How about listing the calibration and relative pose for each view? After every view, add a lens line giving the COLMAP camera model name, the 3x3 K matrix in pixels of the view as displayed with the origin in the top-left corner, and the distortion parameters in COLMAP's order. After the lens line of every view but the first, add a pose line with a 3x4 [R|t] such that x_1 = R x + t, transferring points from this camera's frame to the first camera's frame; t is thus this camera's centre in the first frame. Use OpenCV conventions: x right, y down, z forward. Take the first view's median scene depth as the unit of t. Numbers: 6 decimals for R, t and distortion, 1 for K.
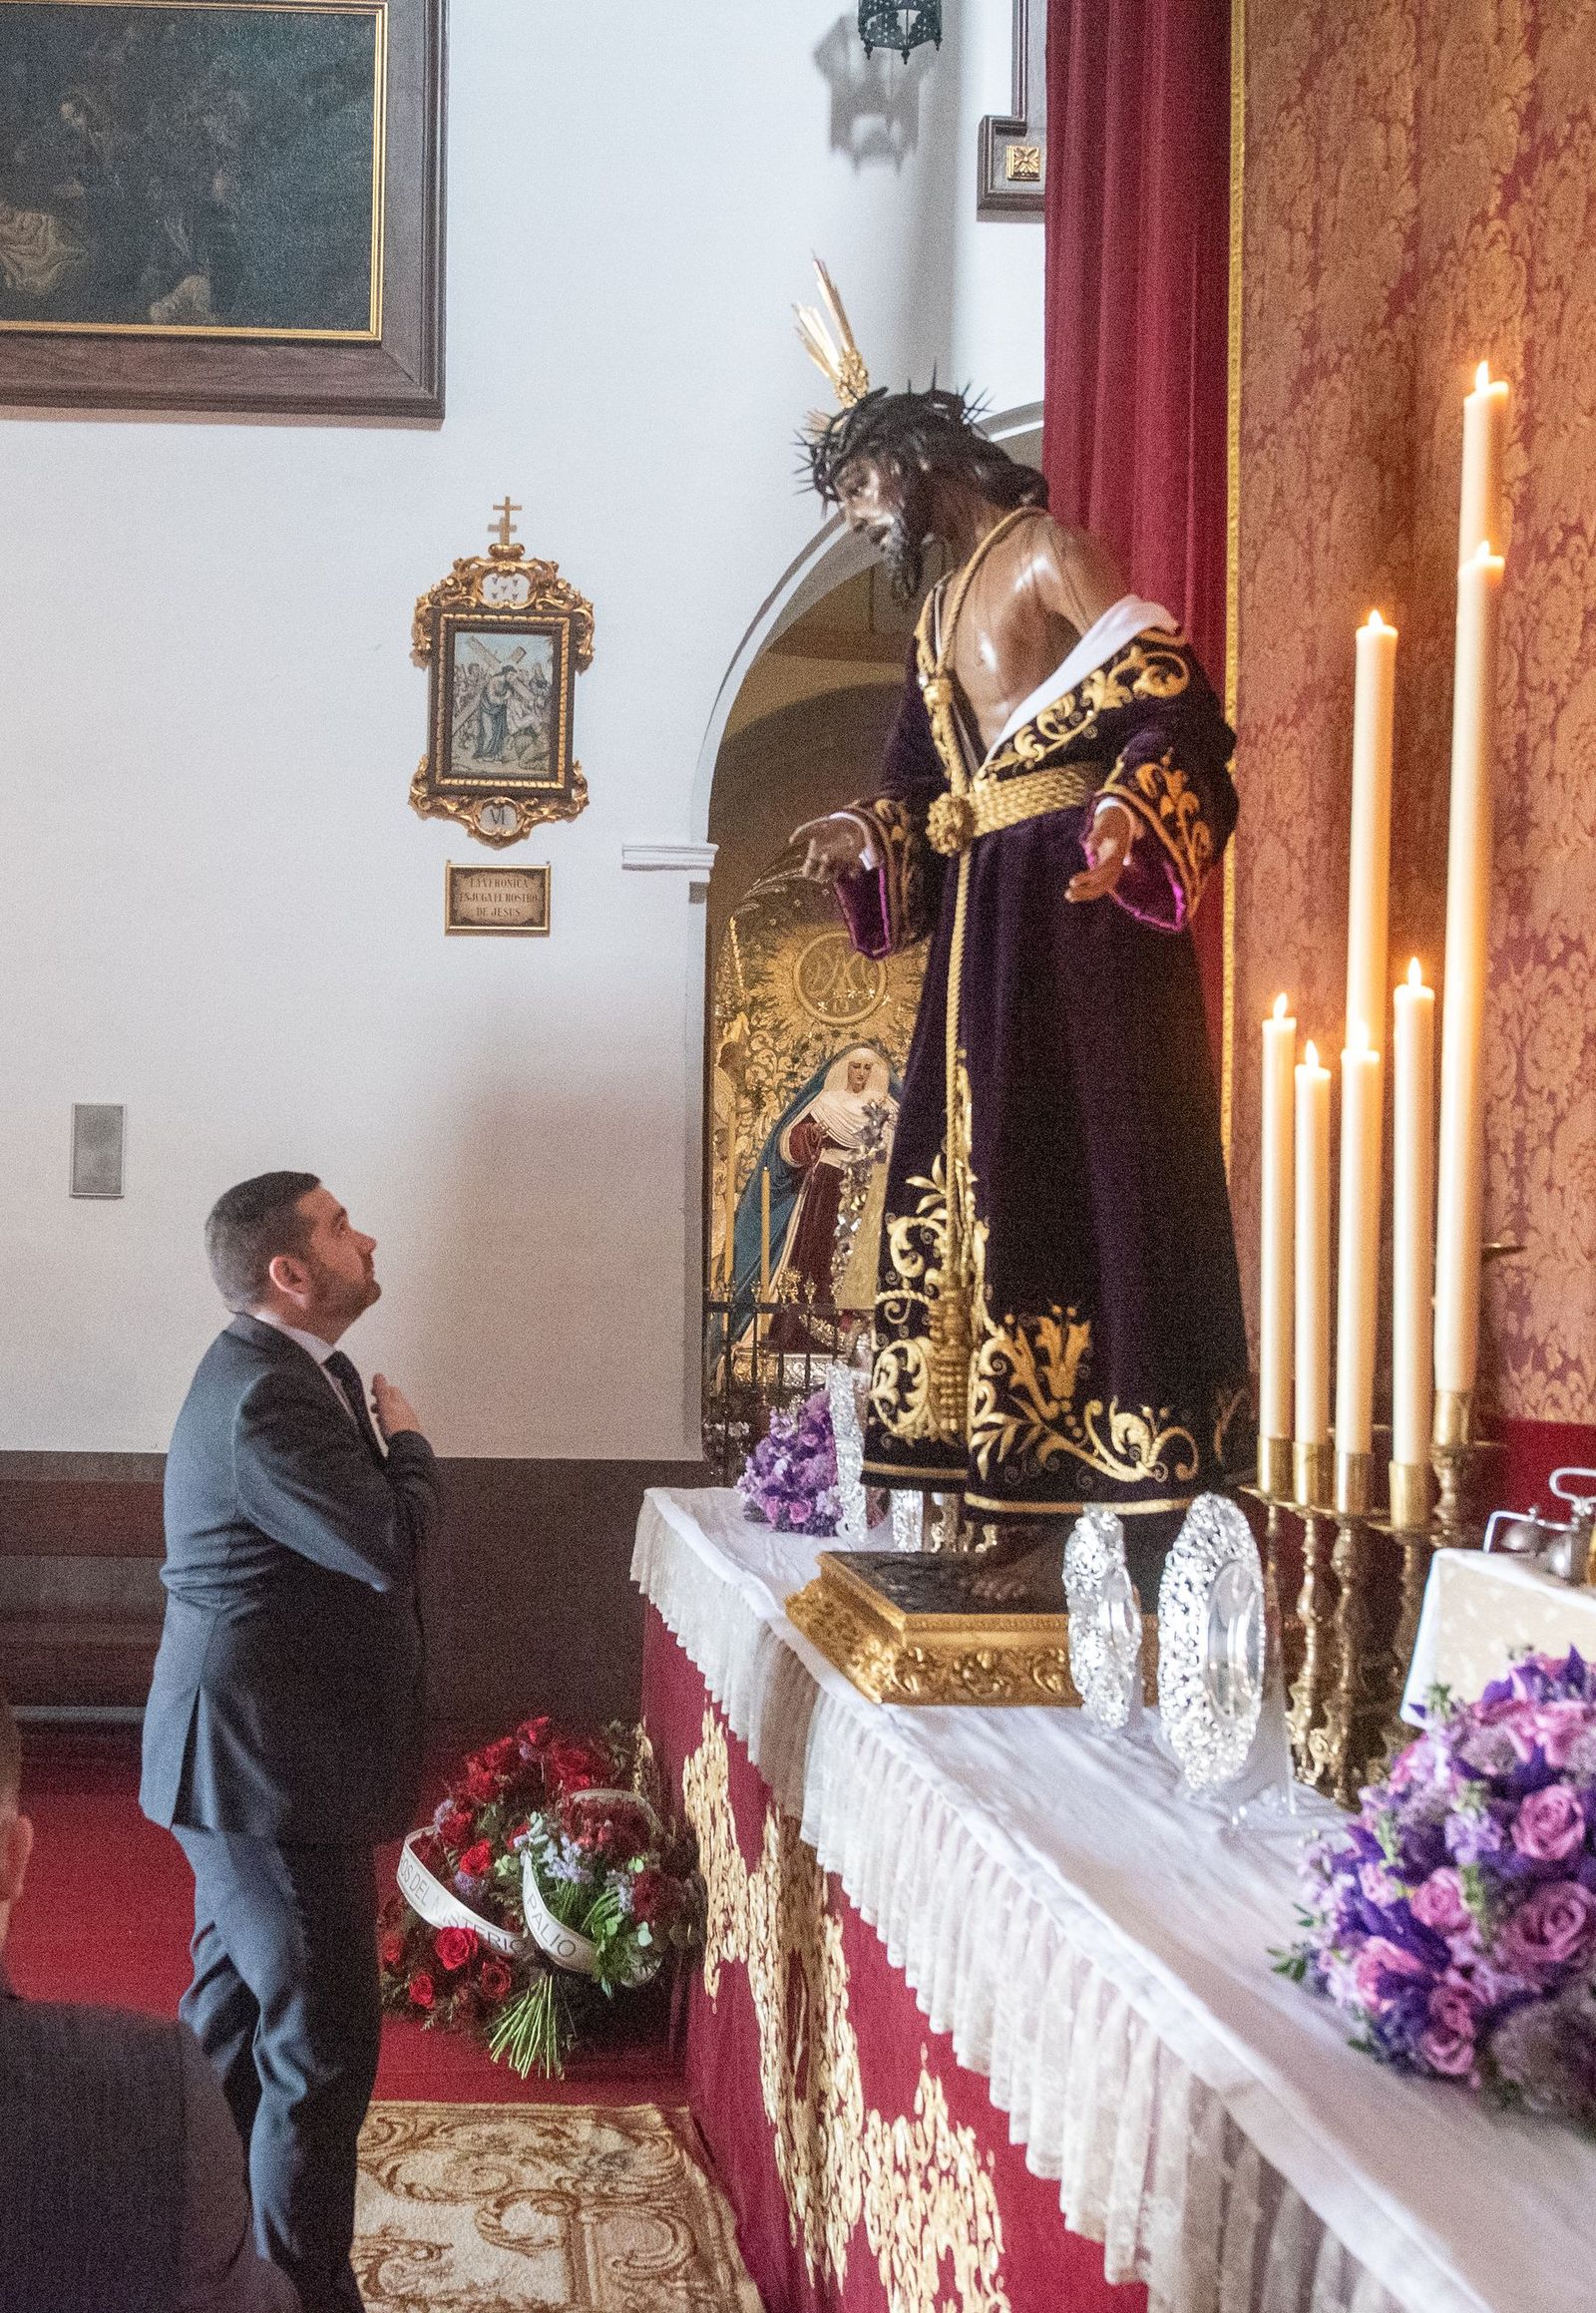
lens RADIAL K [[2340.3, 0, 567.4], [0, 2340.3, 1197.8], [0, 0, 1]] dist [-0.002444, 0.004102]
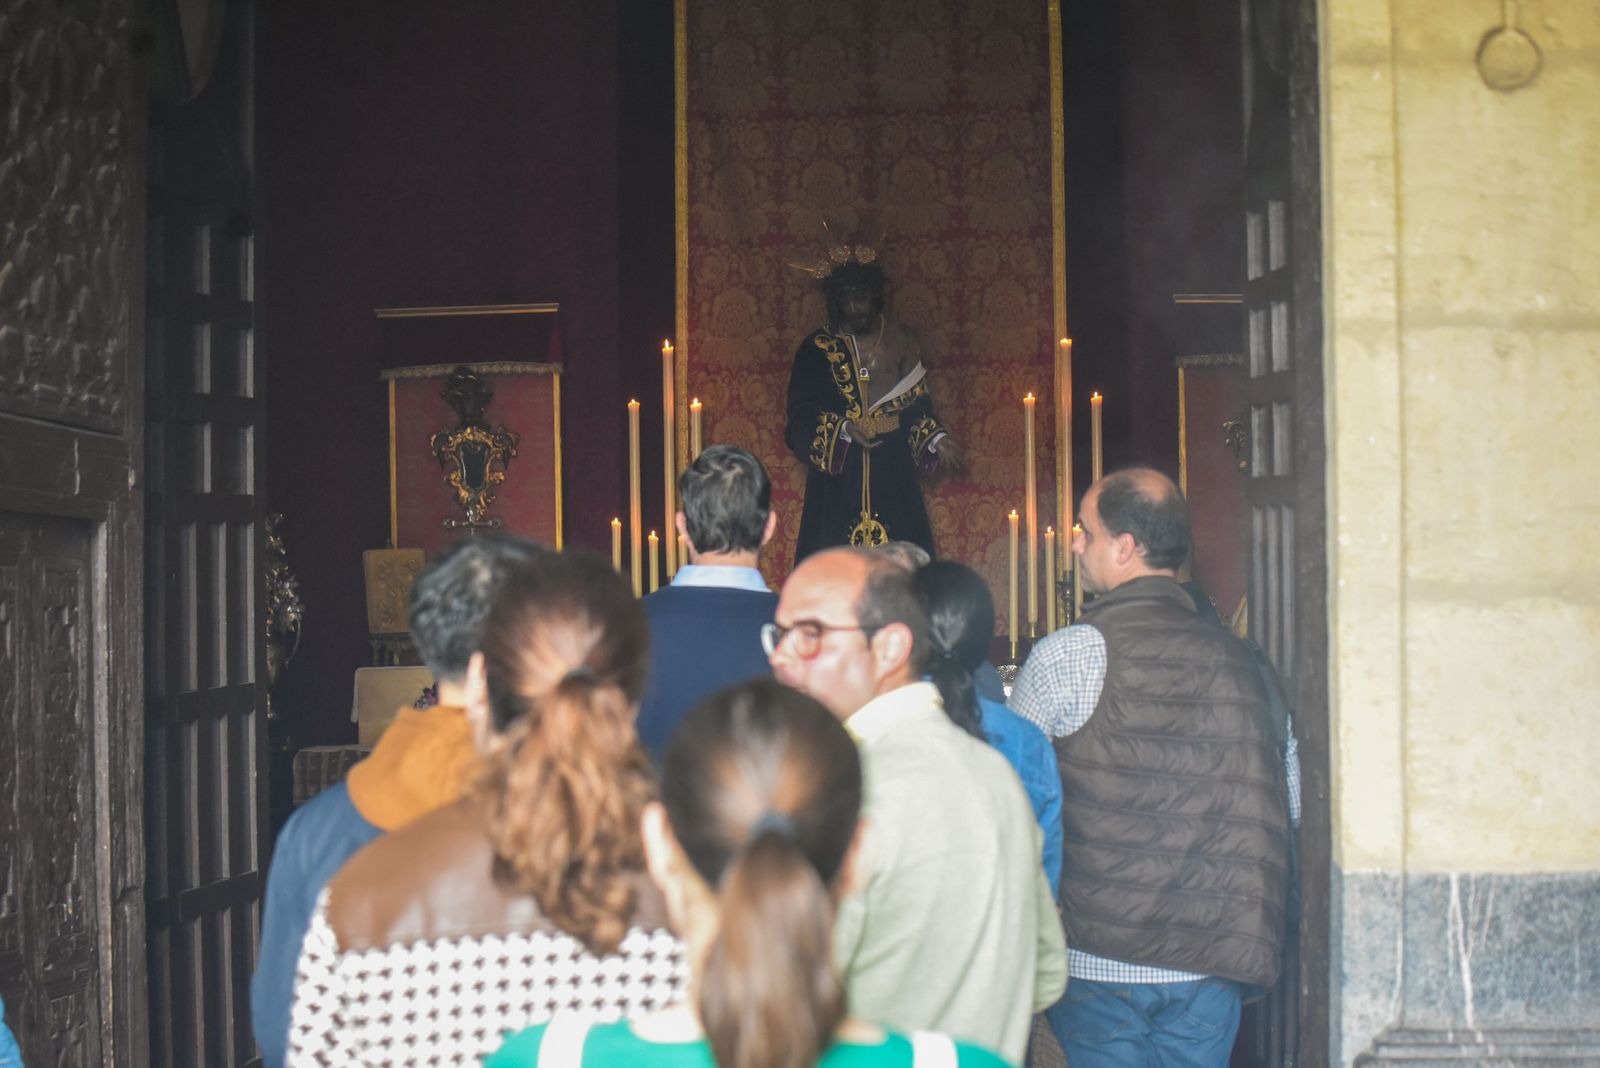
lens RADIAL K [[3253.7, 0, 799.7], [0, 3253.7, 618.7], [0, 0, 1]] dist [-0.270777, -0.072732]
pose [[0.127258, -0.029028, 0.991445, -3.475137], [0.003511, 0.999579, 0.028815, -0.049816], [-0.991863, -0.000186, 0.127306, 0.598981]]
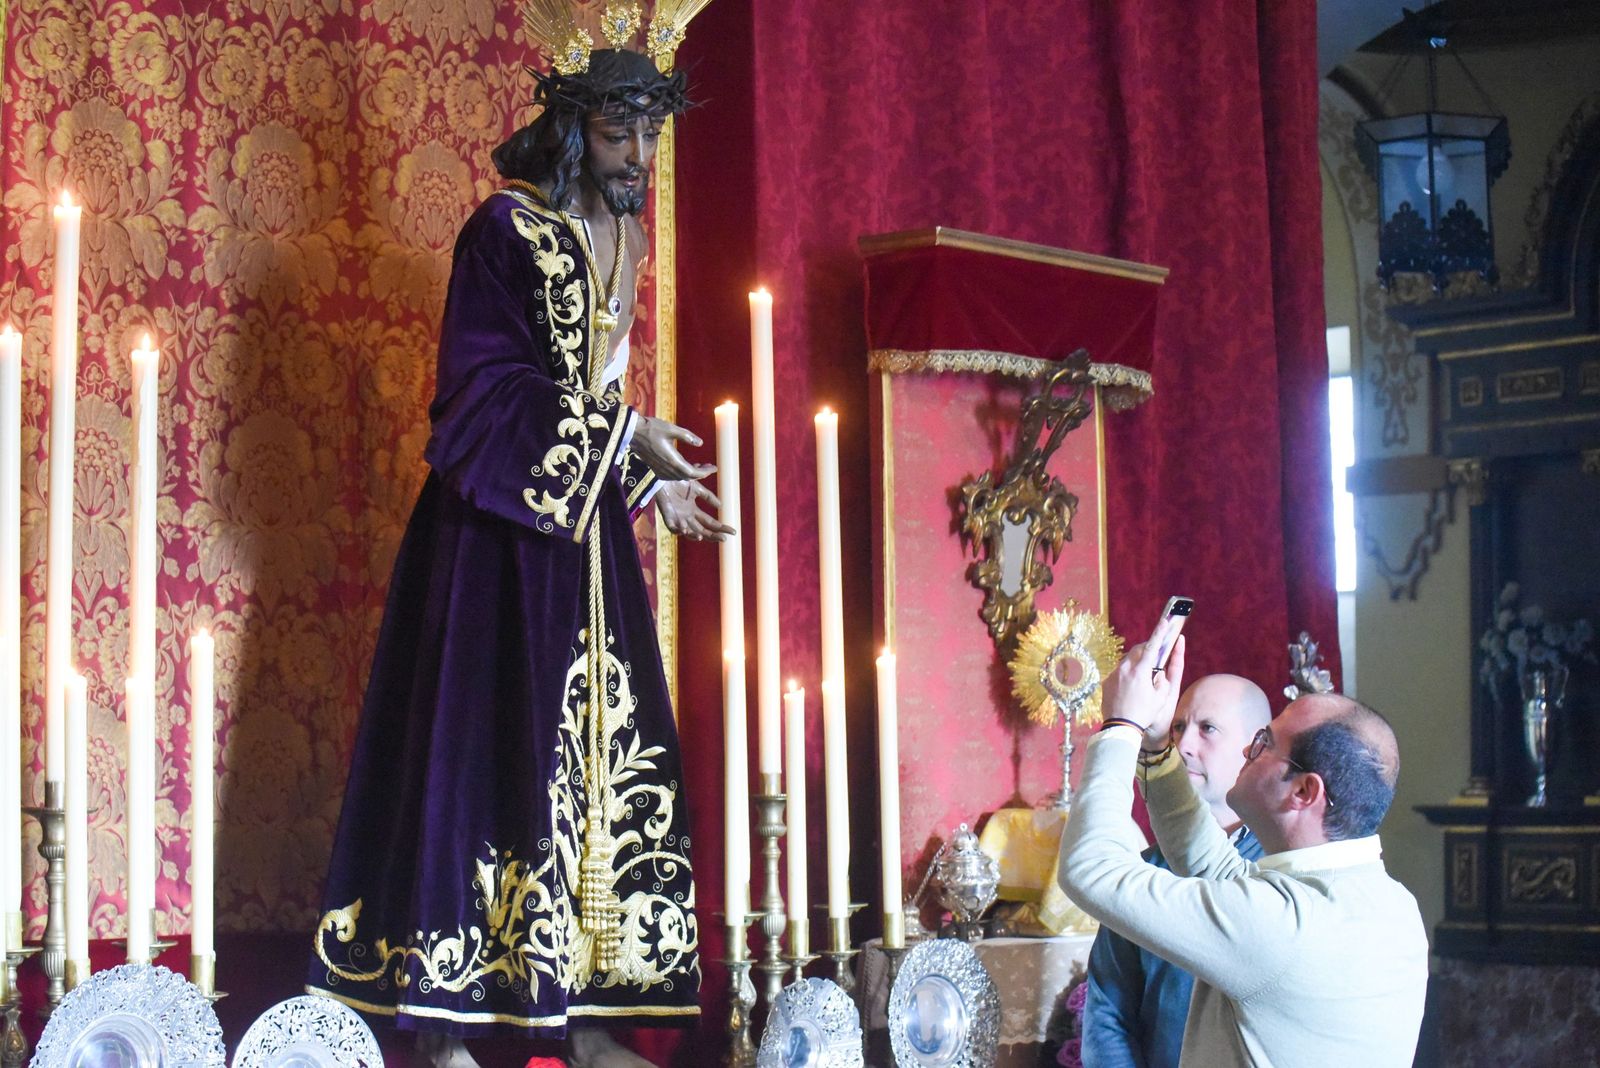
lens RADIAL K [[3253.7, 0, 799.7], [0, 3253.7, 618.7], [0, 0, 1]] dist [-0.270777, -0.072732]
pose [[-0.657661, 0.028398, 0.752778, -1.076181], [-0.006611, 0.999033, -0.043463, -0.003327], [-0.753285, -0.033561, -0.656837, 1.942761]]
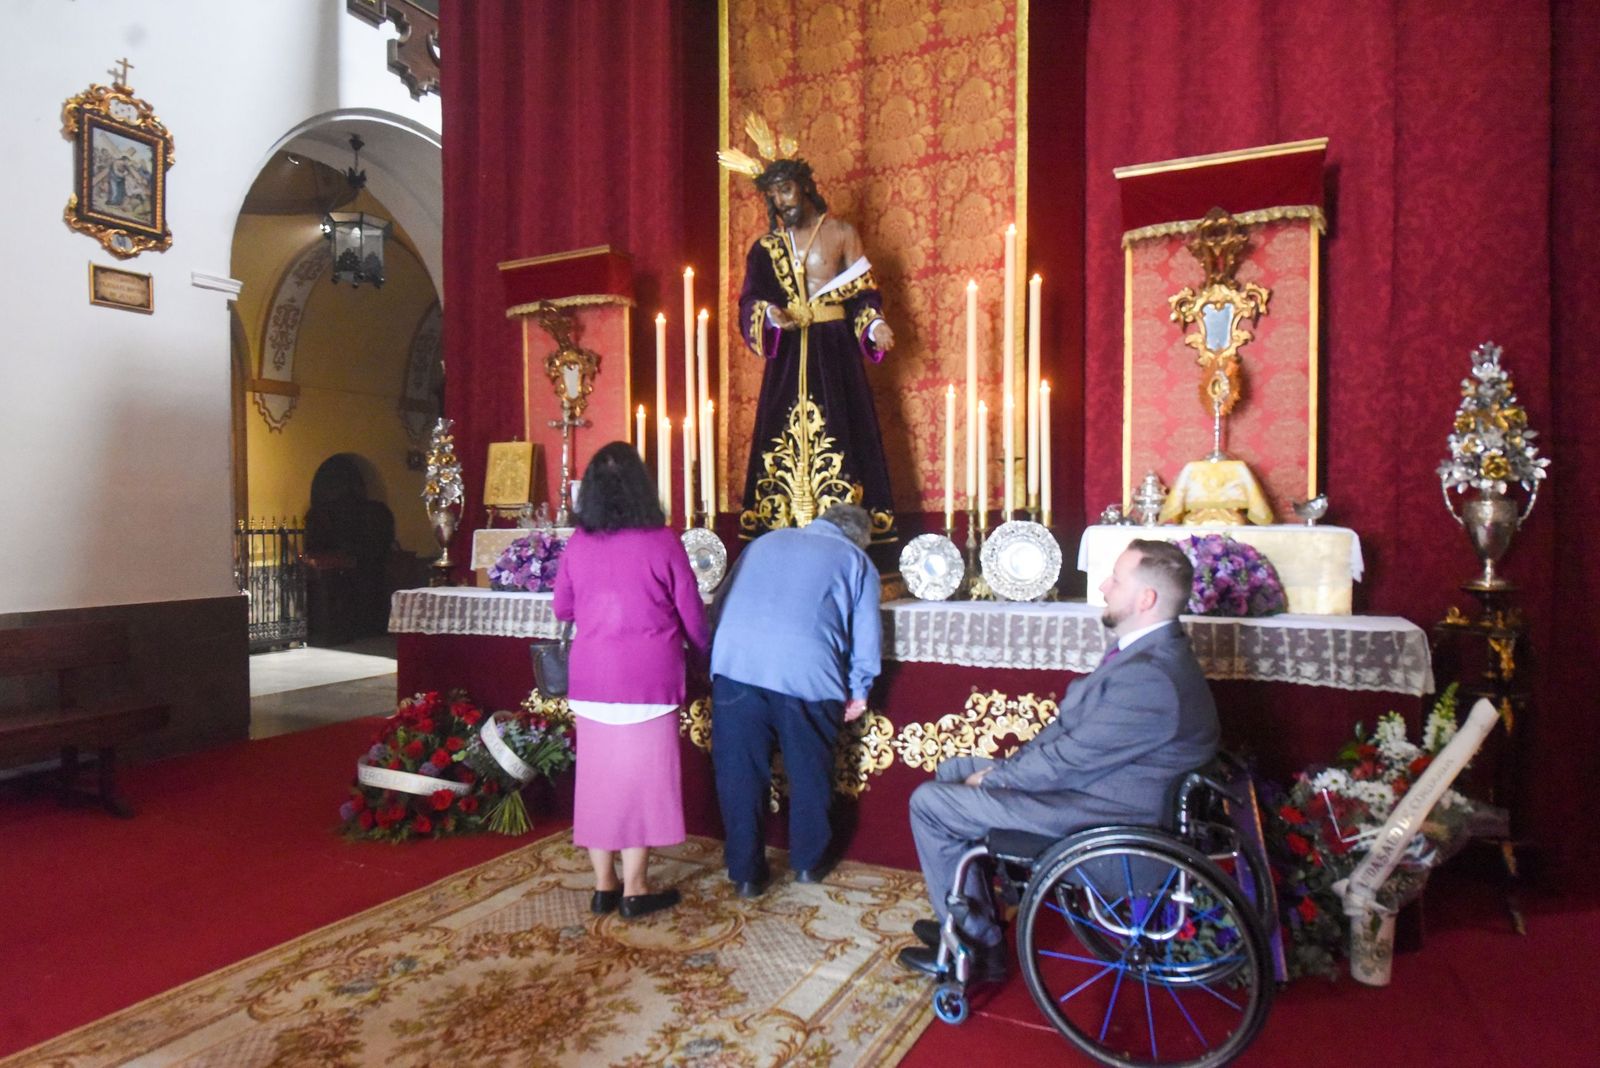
lens RADIAL K [[983.4, 0, 787.7], [0, 983.4, 542.2], [0, 0, 1]] dist [0.018844, 0.000620]
pose [[0.503296, -0.038573, 0.863252, -0.907973], [0.001845, 0.999049, 0.043565, 0.066800], [-0.864112, -0.020333, 0.502889, 0.388140]]
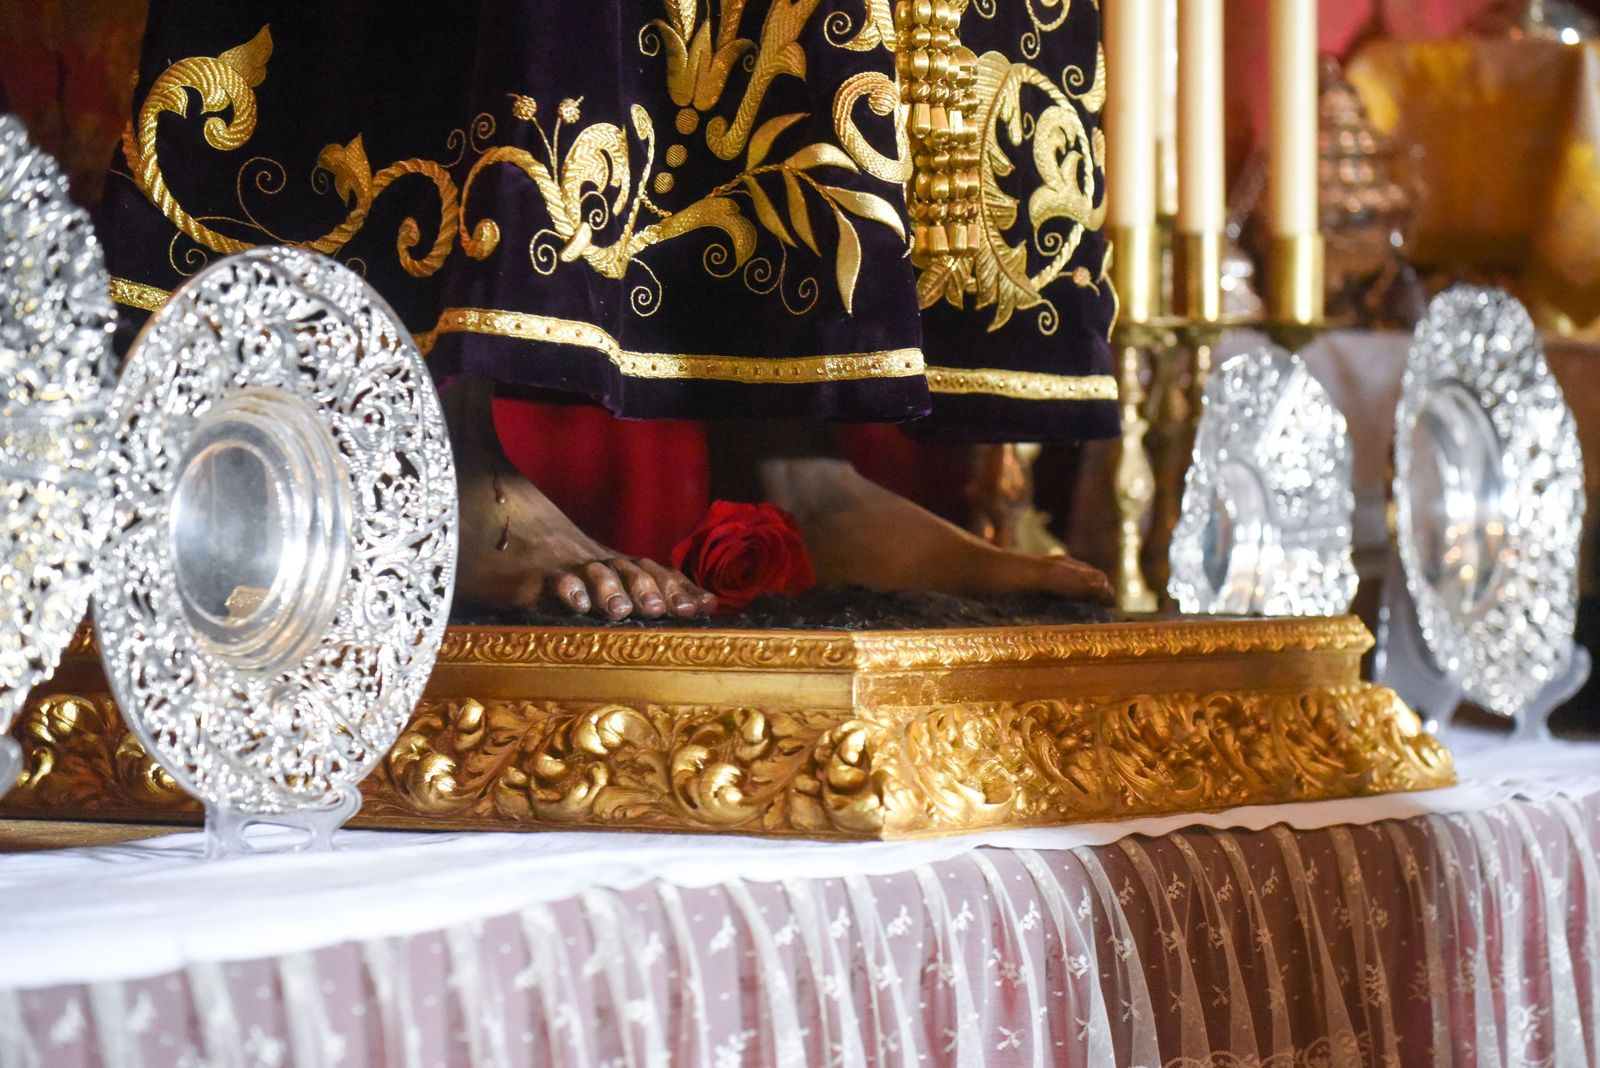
lens RADIAL K [[5938.1, 0, 800.9], [0, 5938.1, 515.9], [0, 0, 1]] dist [0.585350, 0.568247]
pose [[-0.813457, -0.015764, 0.581412, -0.418309], [-0.018362, 0.999830, 0.001419, 0.142494], [-0.581336, -0.009522, -0.813608, 1.835944]]
